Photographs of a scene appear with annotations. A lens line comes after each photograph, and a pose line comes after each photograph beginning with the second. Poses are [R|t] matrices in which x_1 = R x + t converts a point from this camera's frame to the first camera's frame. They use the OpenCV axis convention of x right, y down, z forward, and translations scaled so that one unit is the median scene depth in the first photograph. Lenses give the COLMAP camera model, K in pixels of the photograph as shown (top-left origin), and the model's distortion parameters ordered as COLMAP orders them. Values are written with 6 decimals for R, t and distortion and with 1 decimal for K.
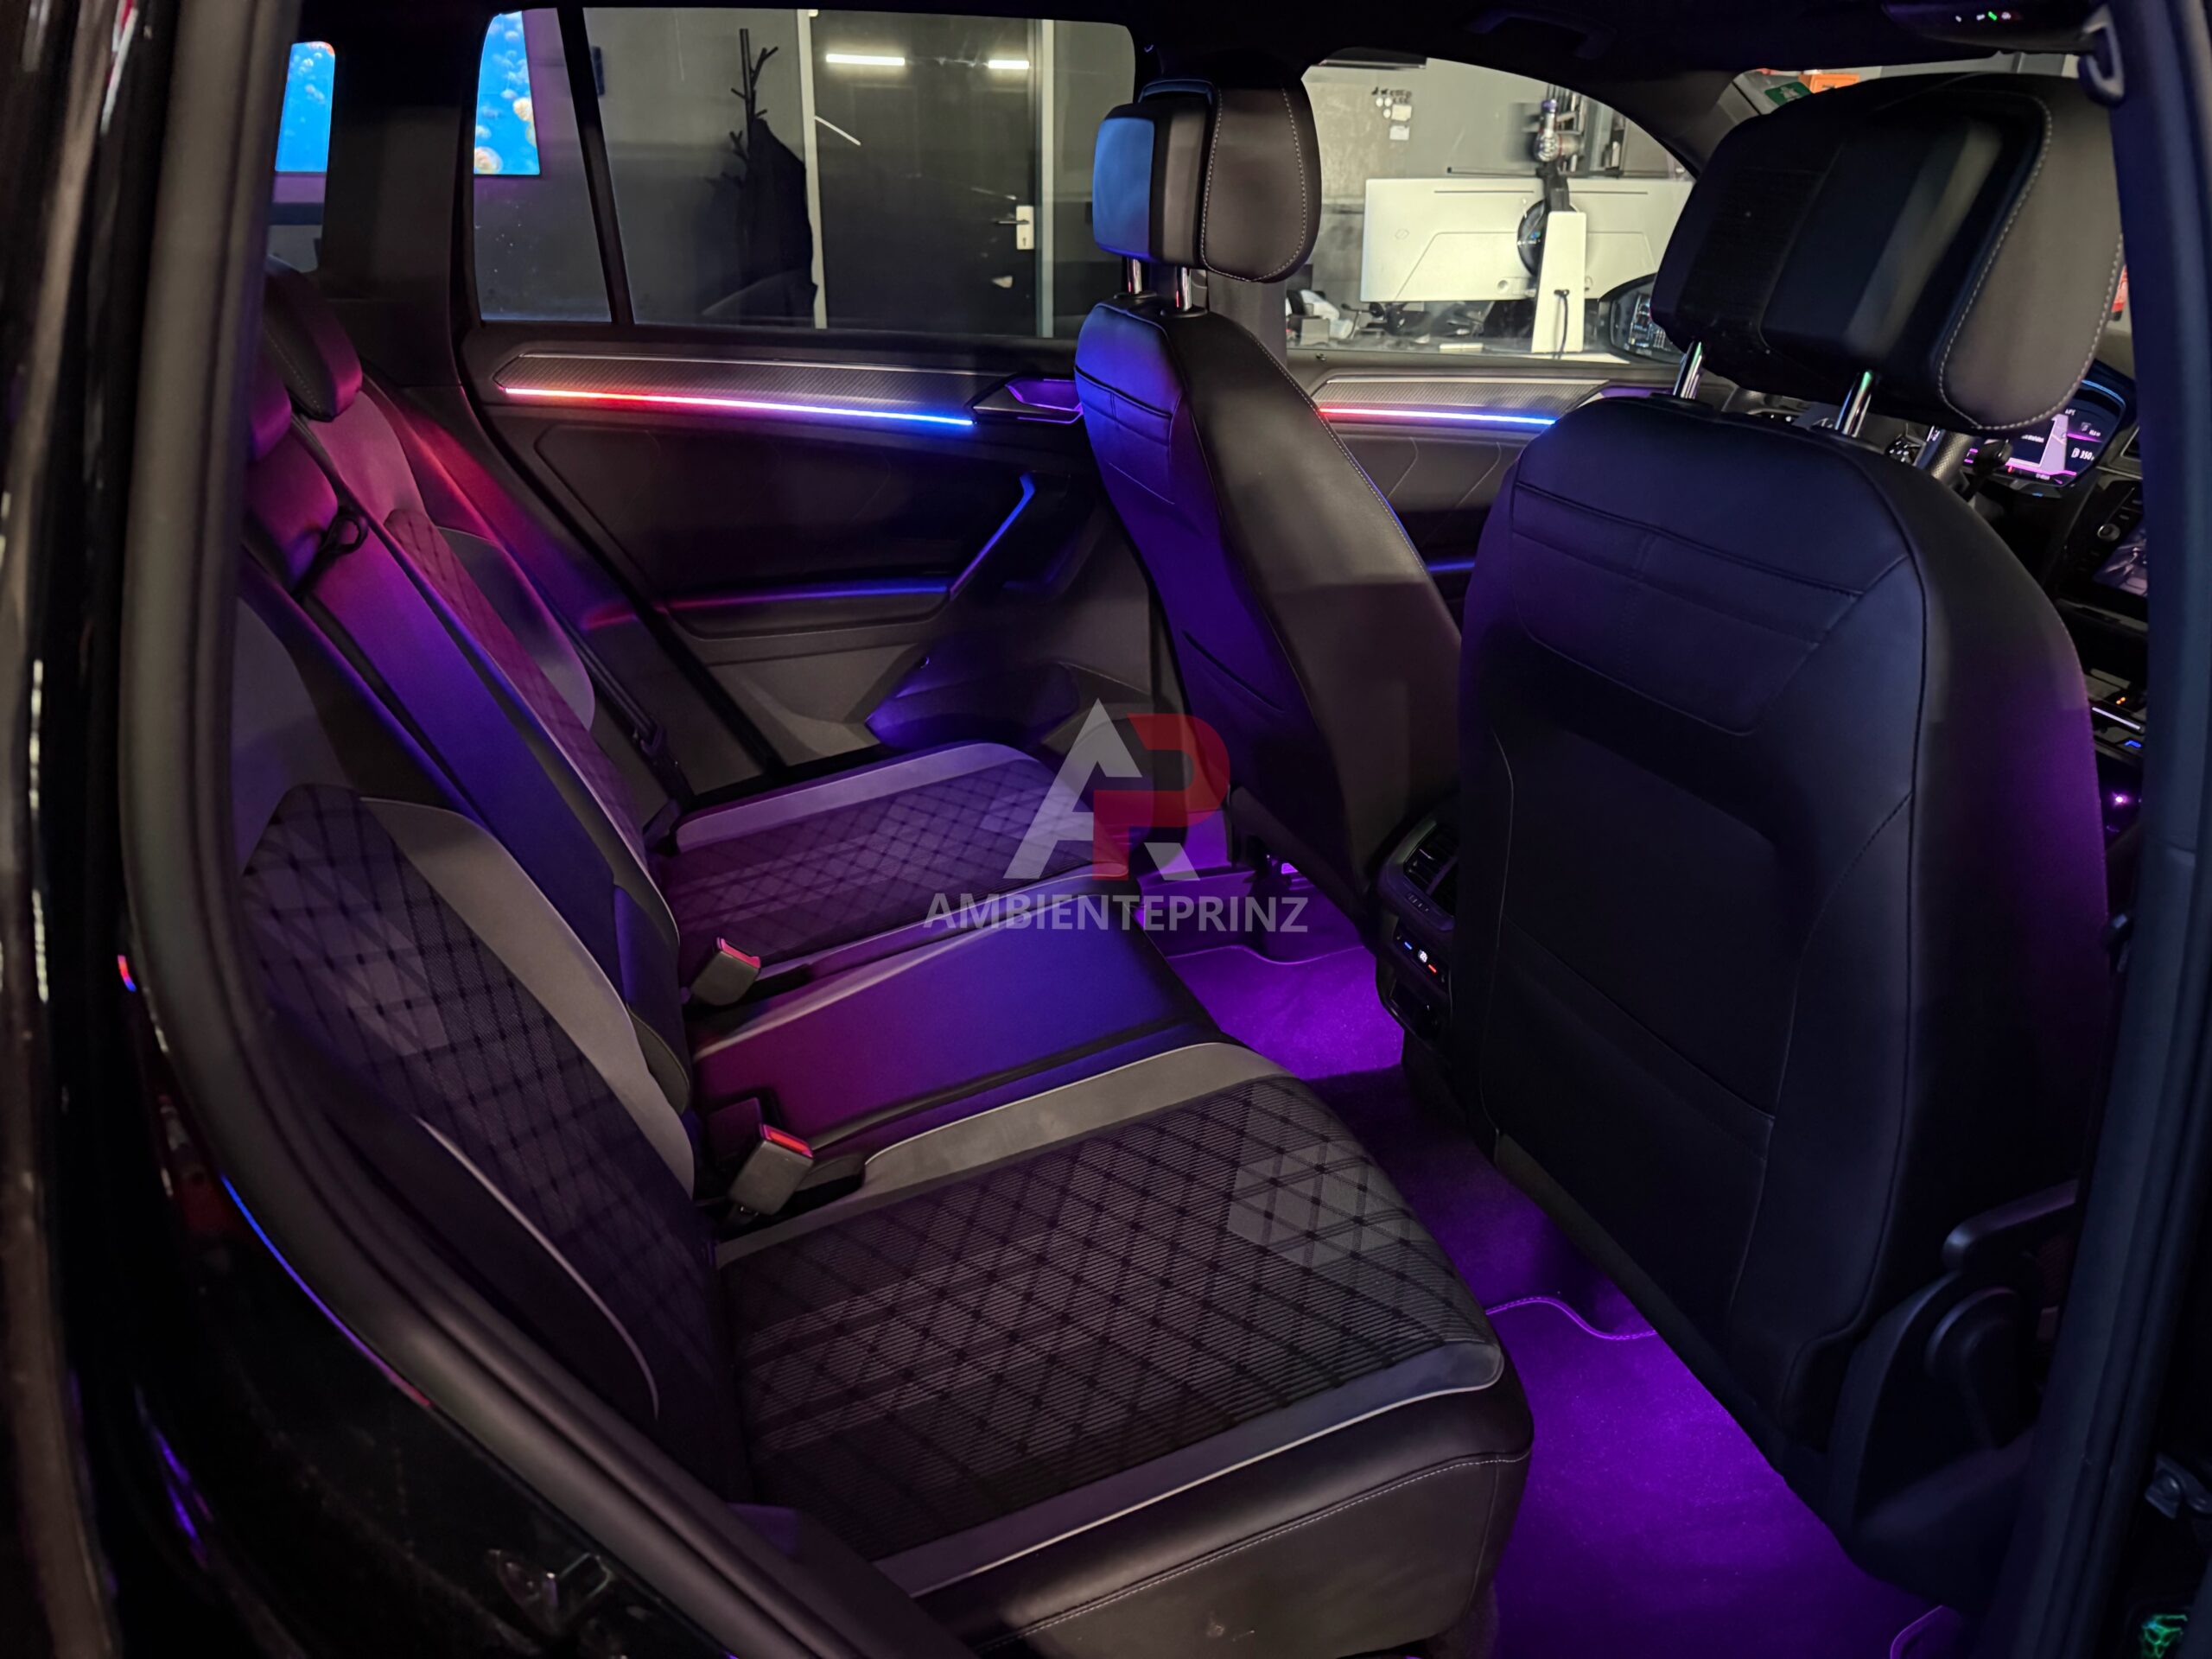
lens RADIAL K [[1567.4, 0, 1111.4], [0, 1567.4, 822.1], [0, 0, 1]] dist [0.035072, -0.038319]
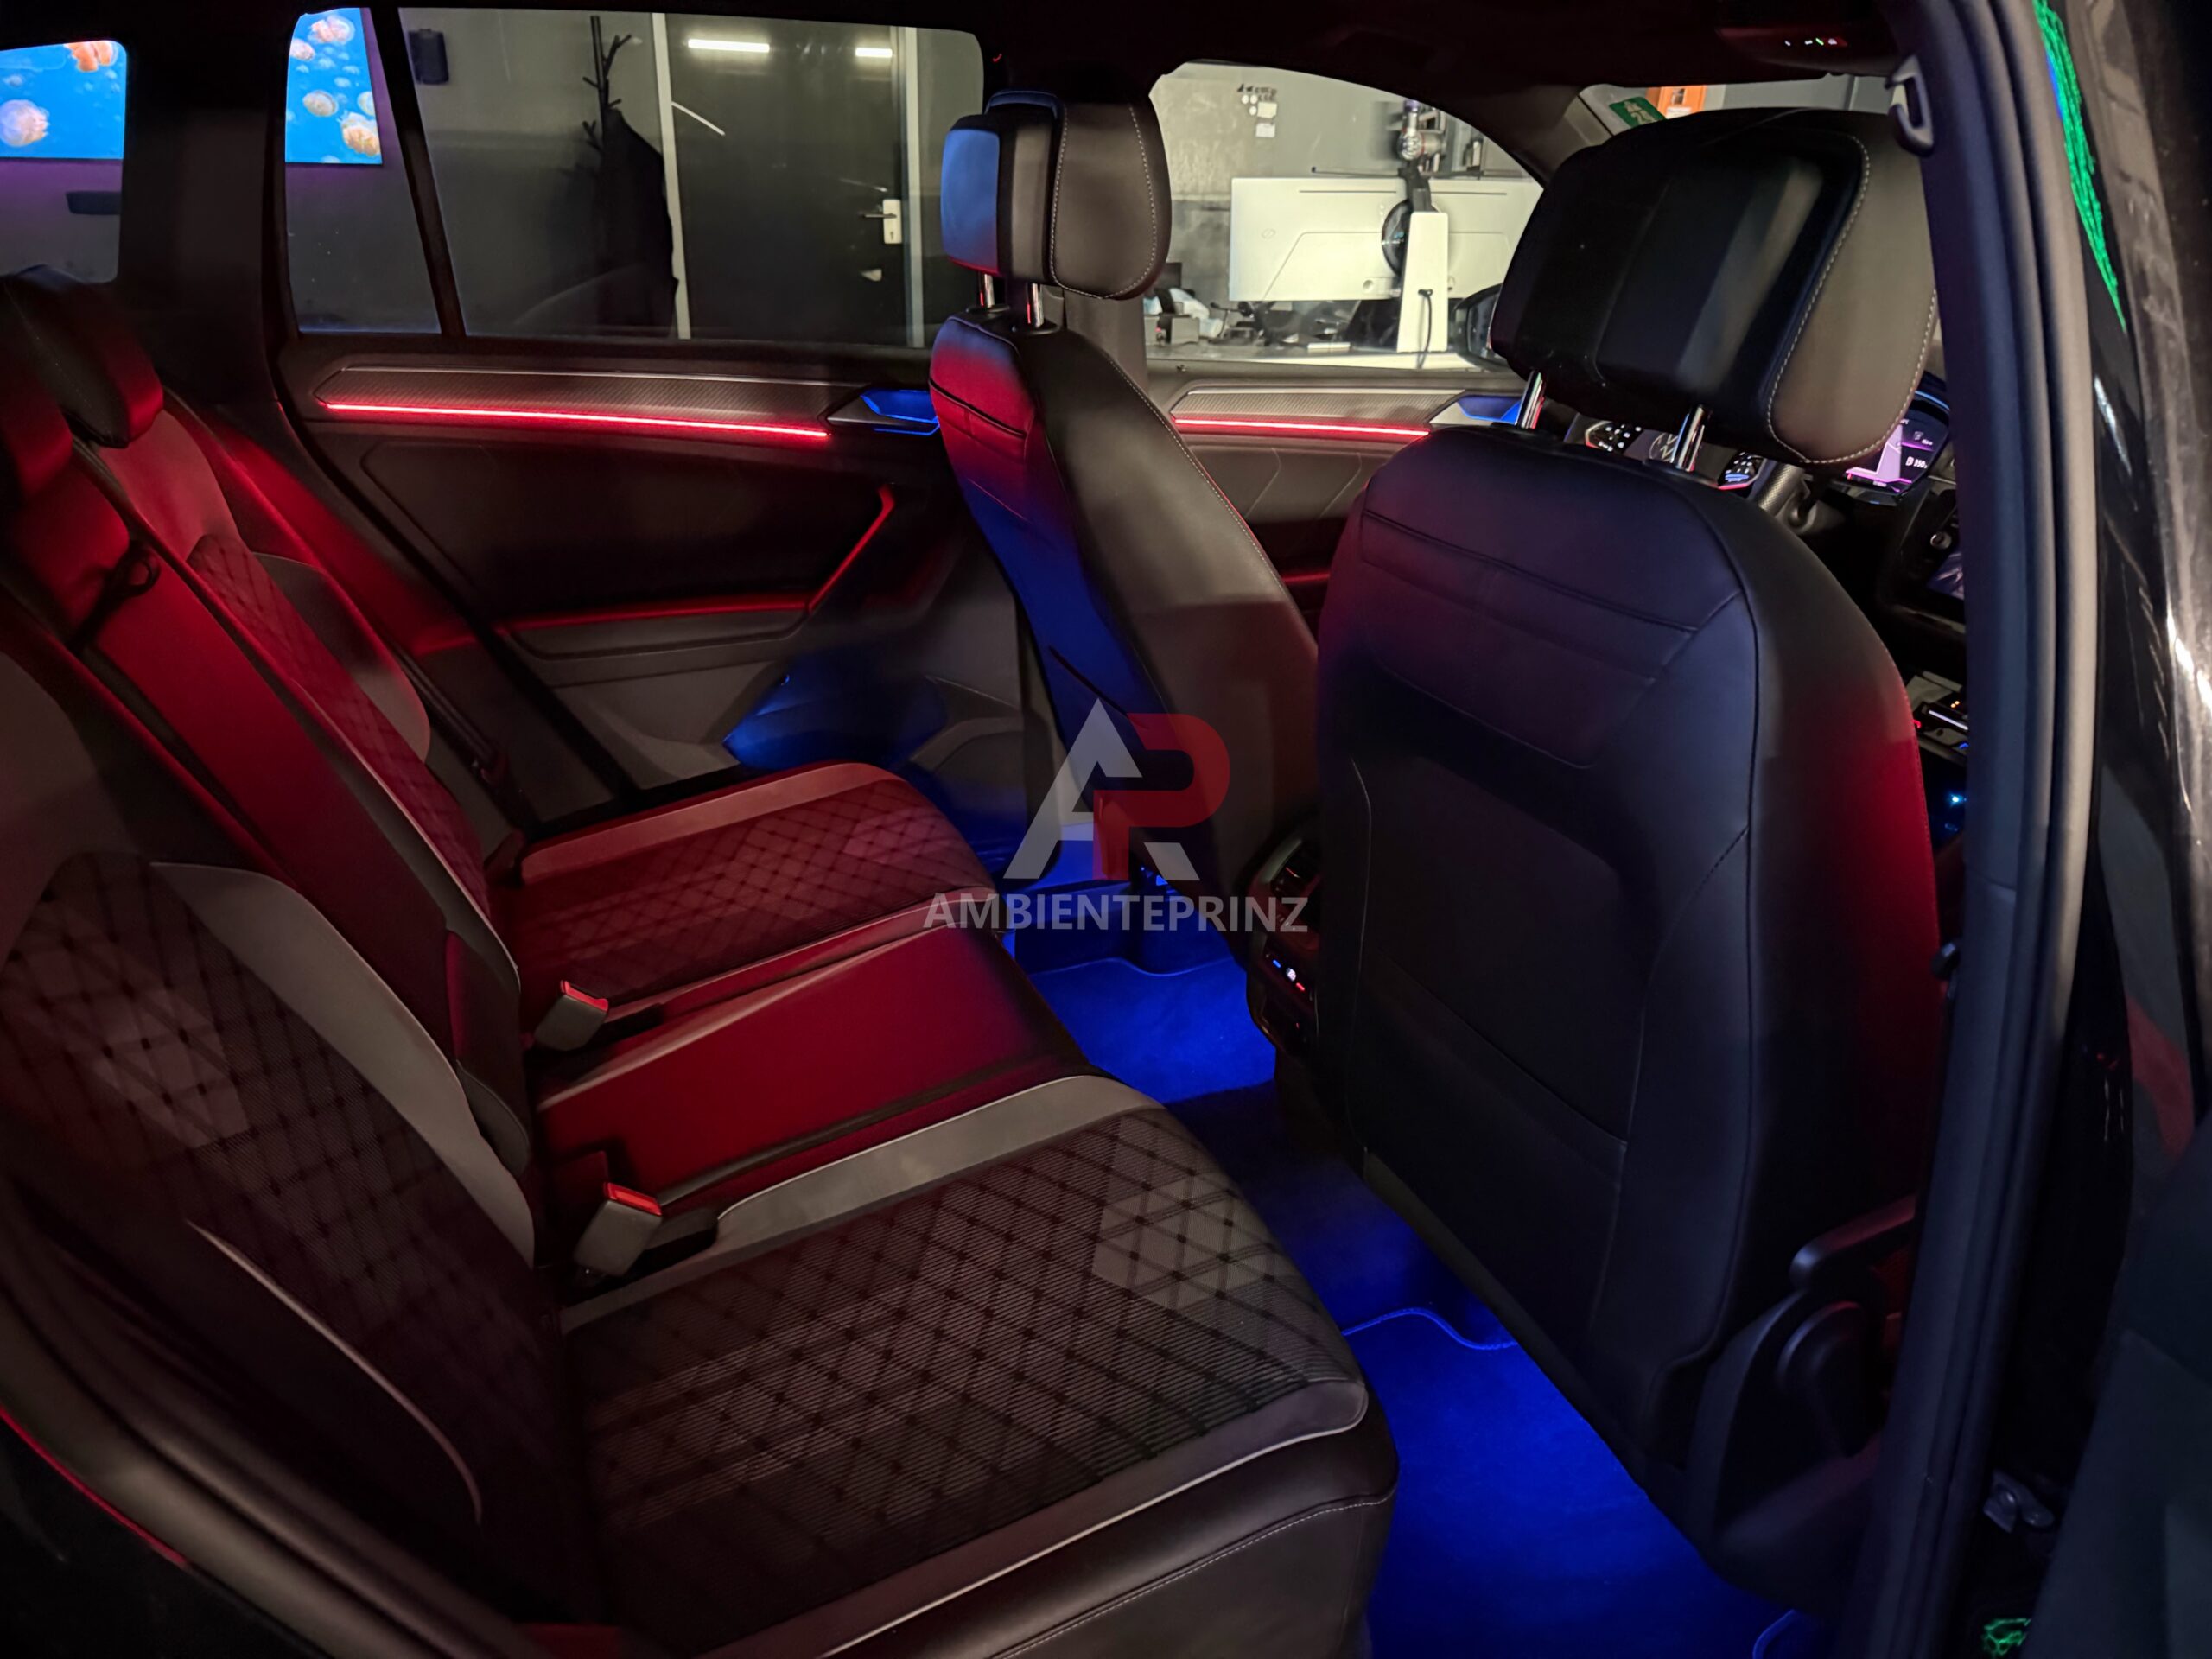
lens RADIAL K [[1570.5, 0, 1118.4], [0, 1570.5, 827.2], [0, 0, 1]] dist [0.024967, -0.025979]
pose [[0.996837, -0.023008, 0.076066, 0.015030], [0.022462, 0.999715, 0.008027, -0.018531], [-0.076229, -0.006293, 0.997070, 0.013648]]
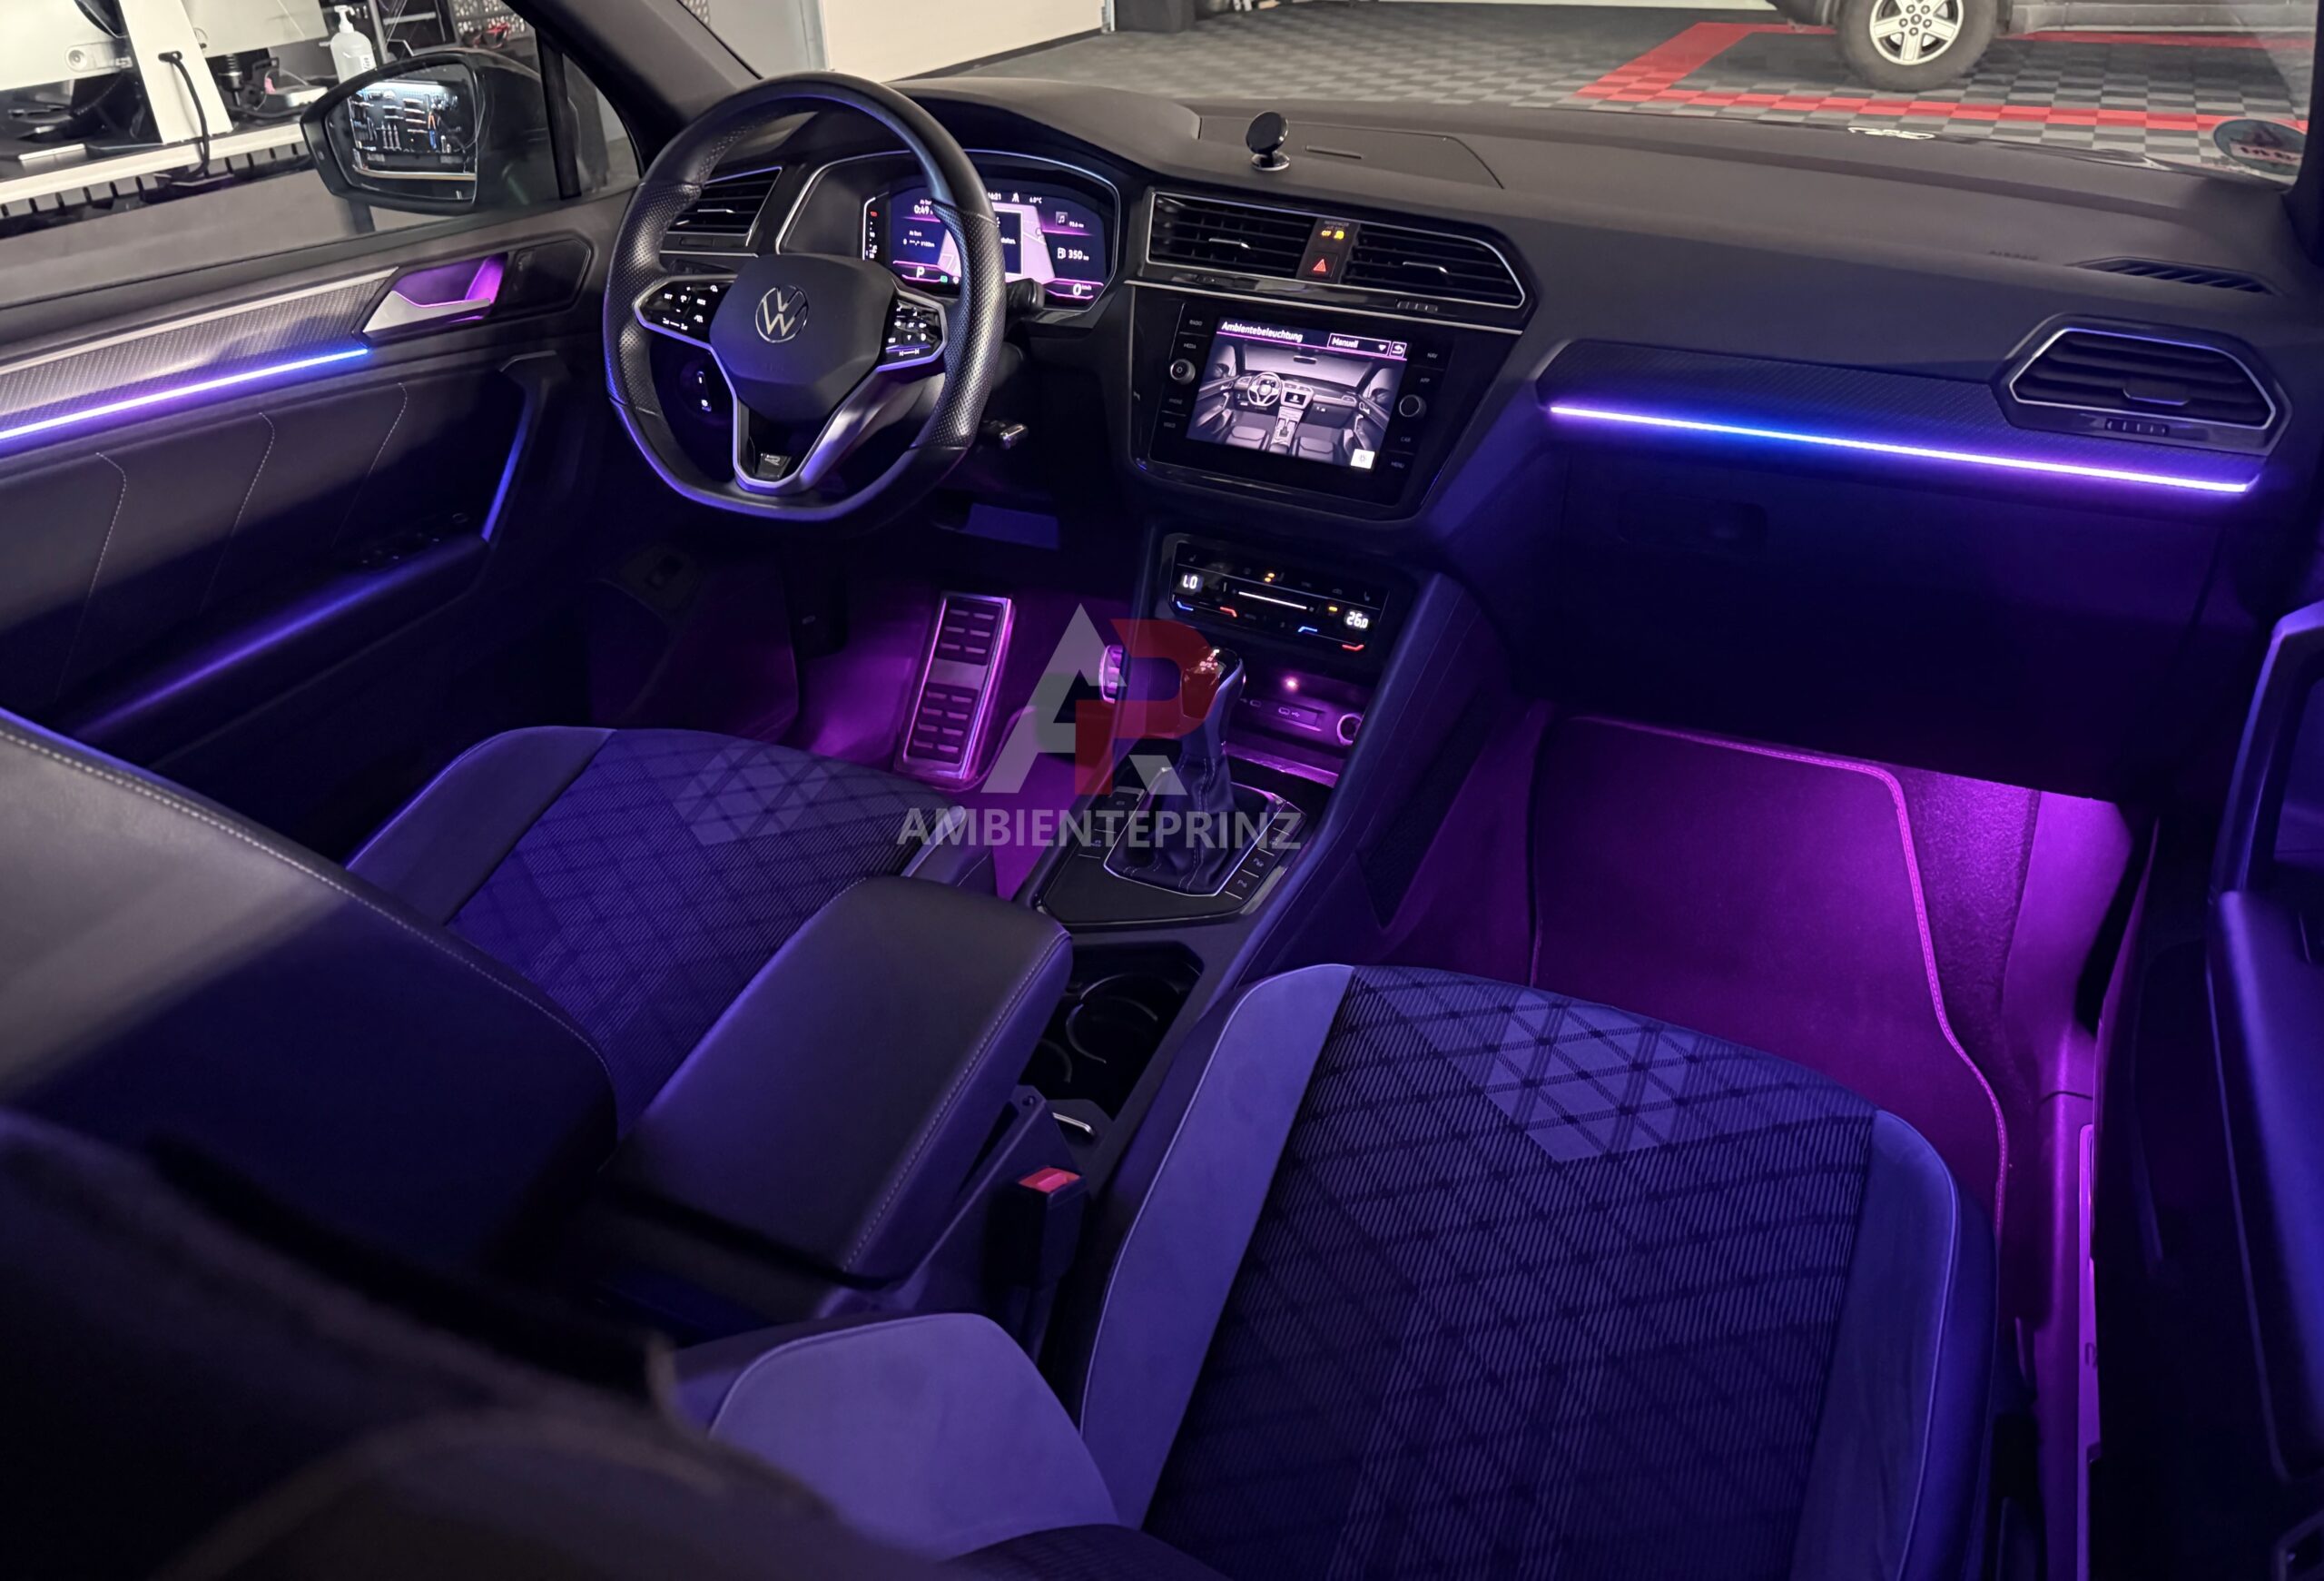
lens RADIAL K [[1675.1, 0, 1163.7], [0, 1675.1, 740.1], [0, 0, 1]] dist [0.055362, -0.064107]
pose [[0.706654, -0.383739, 0.594462, 0.087955], [0.325374, 0.922294, 0.208580, -0.212047], [-0.628309, 0.046029, 0.776601, 0.432442]]
